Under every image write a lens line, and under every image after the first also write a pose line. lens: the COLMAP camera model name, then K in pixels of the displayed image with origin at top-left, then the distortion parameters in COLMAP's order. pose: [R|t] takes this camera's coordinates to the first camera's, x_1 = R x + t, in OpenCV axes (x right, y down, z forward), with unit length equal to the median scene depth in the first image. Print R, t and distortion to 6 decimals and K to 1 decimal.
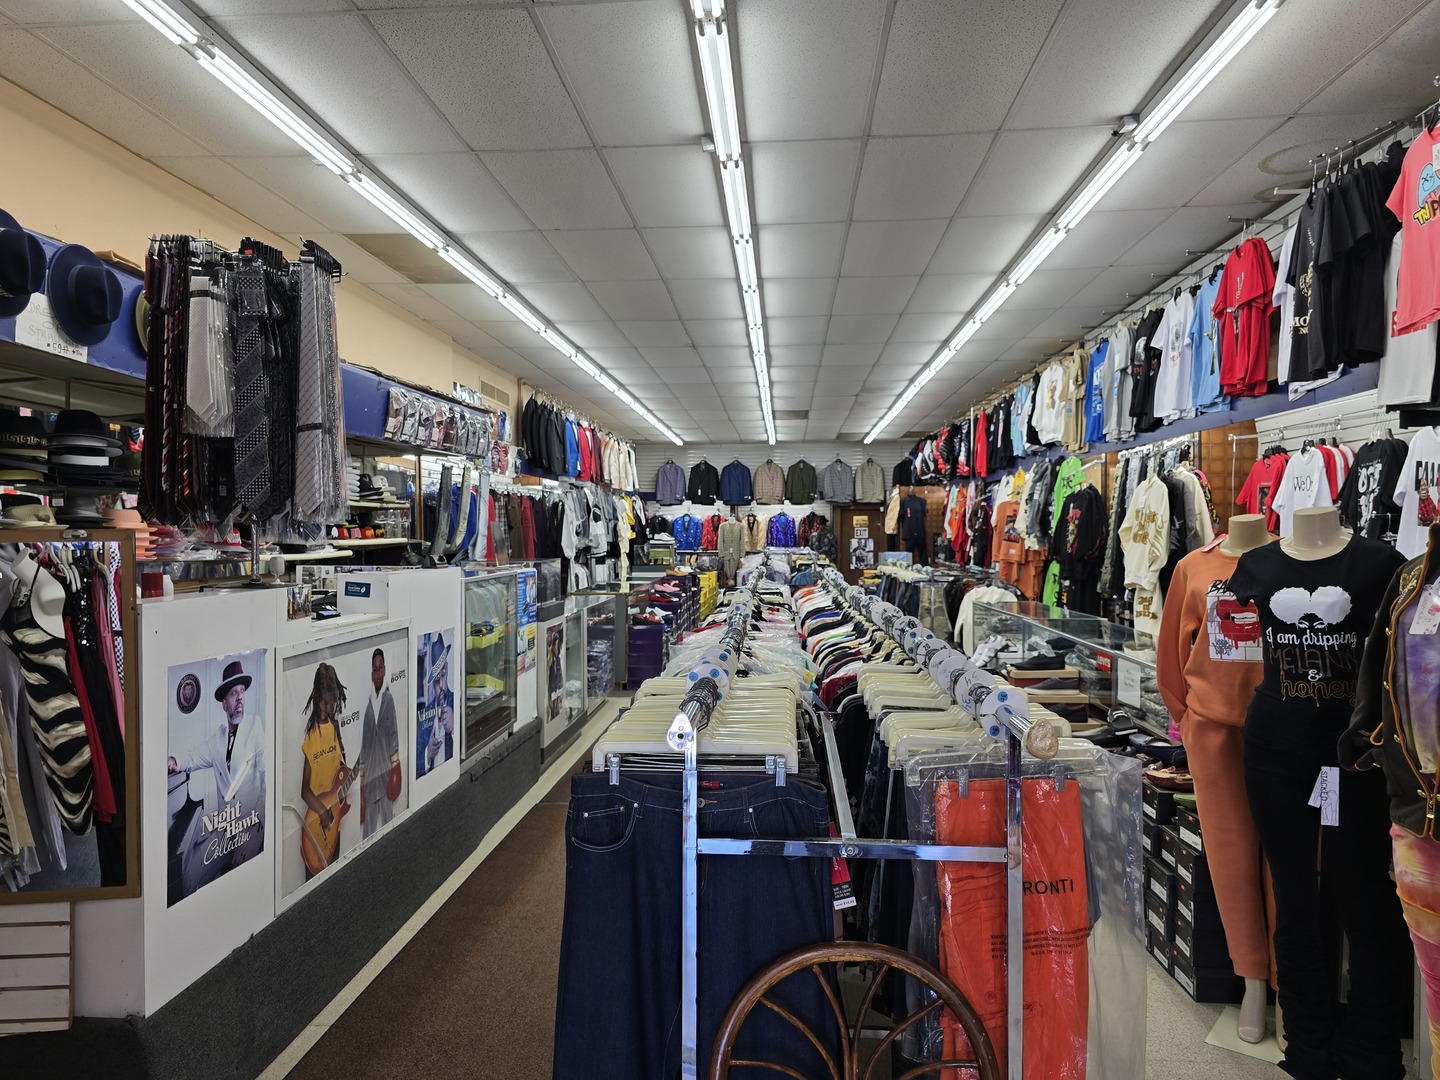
lens RADIAL K [[981.7, 0, 720.0], [0, 981.7, 540.0], [0, 0, 1]] dist [0.065167, -0.053198]
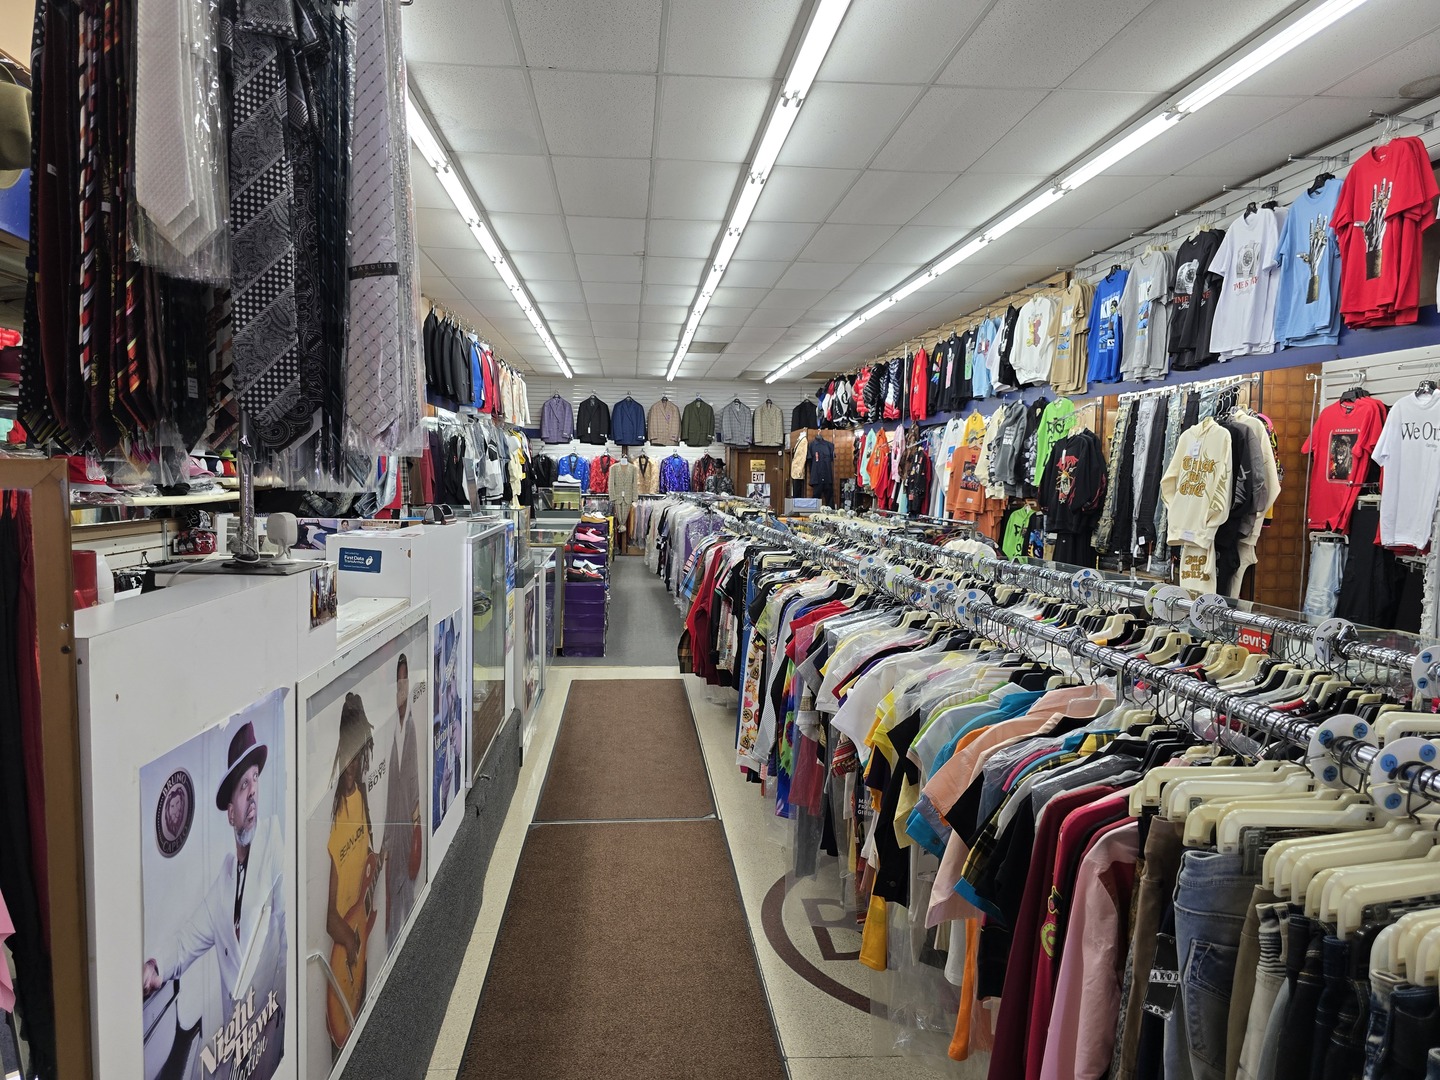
lens RADIAL K [[981.7, 0, 720.0], [0, 981.7, 540.0], [0, 0, 1]] dist [0.065167, -0.053198]
pose [[0.988176, 0.005973, 0.153206, -0.087637], [-0.014953, 0.998232, 0.057531, -0.001279], [-0.152592, -0.059142, 0.986518, 0.125432]]
